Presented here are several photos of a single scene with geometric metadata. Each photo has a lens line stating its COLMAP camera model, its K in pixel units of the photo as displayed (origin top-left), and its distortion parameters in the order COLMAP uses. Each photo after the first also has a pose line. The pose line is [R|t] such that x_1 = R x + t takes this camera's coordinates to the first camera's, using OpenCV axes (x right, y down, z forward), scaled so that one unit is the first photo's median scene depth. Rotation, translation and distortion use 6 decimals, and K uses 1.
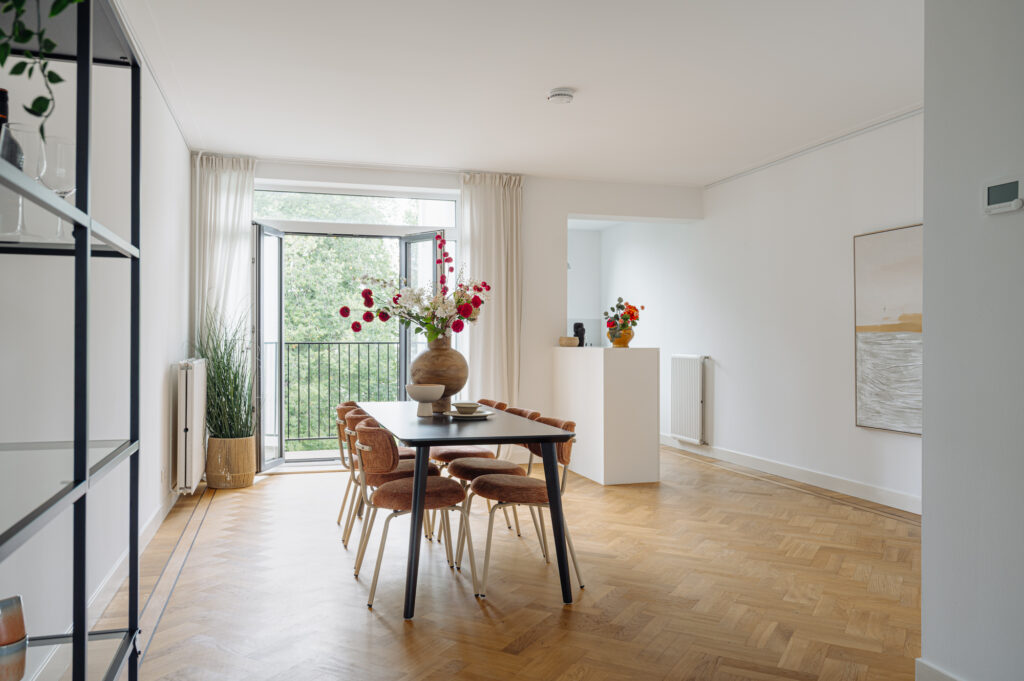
lens RADIAL K [[798.7, 0, 508.9], [0, 798.7, 335.1], [0, 0, 1]] dist [0.000220, -0.003525]
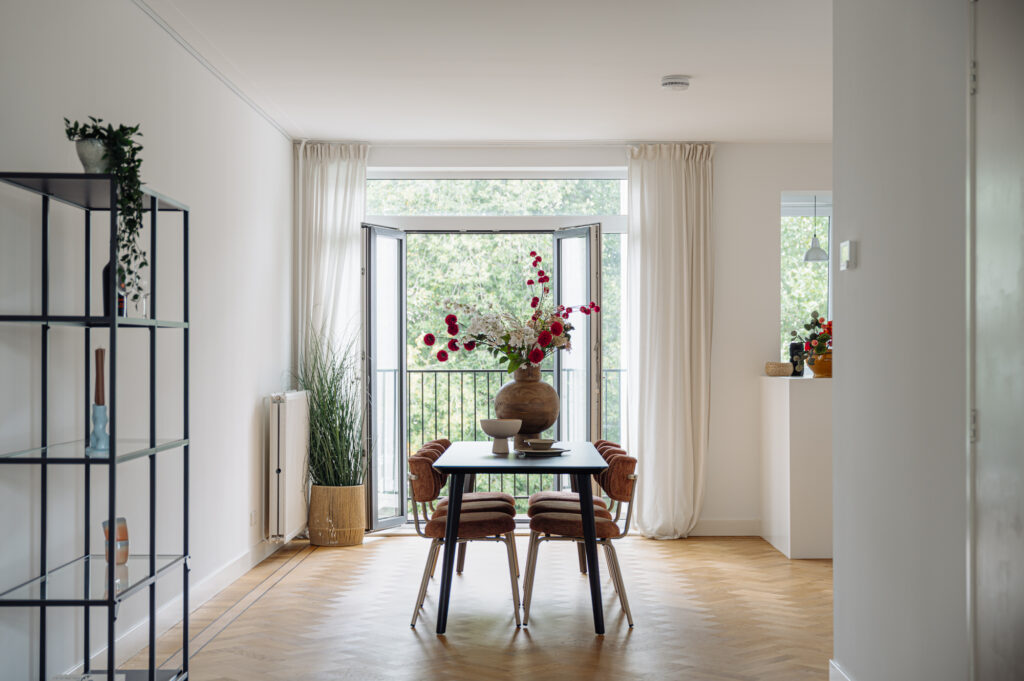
lens RADIAL K [[1617.8, 0, 512.0], [0, 1617.8, 340.5], [0, 0, 1]] dist [-0.012600, 0.011268]
pose [[0.955755, -0.006705, -0.294087, 0.316342], [0.005615, 0.999974, -0.004548, -0.014219], [0.294110, 0.002695, 0.955768, -0.544833]]
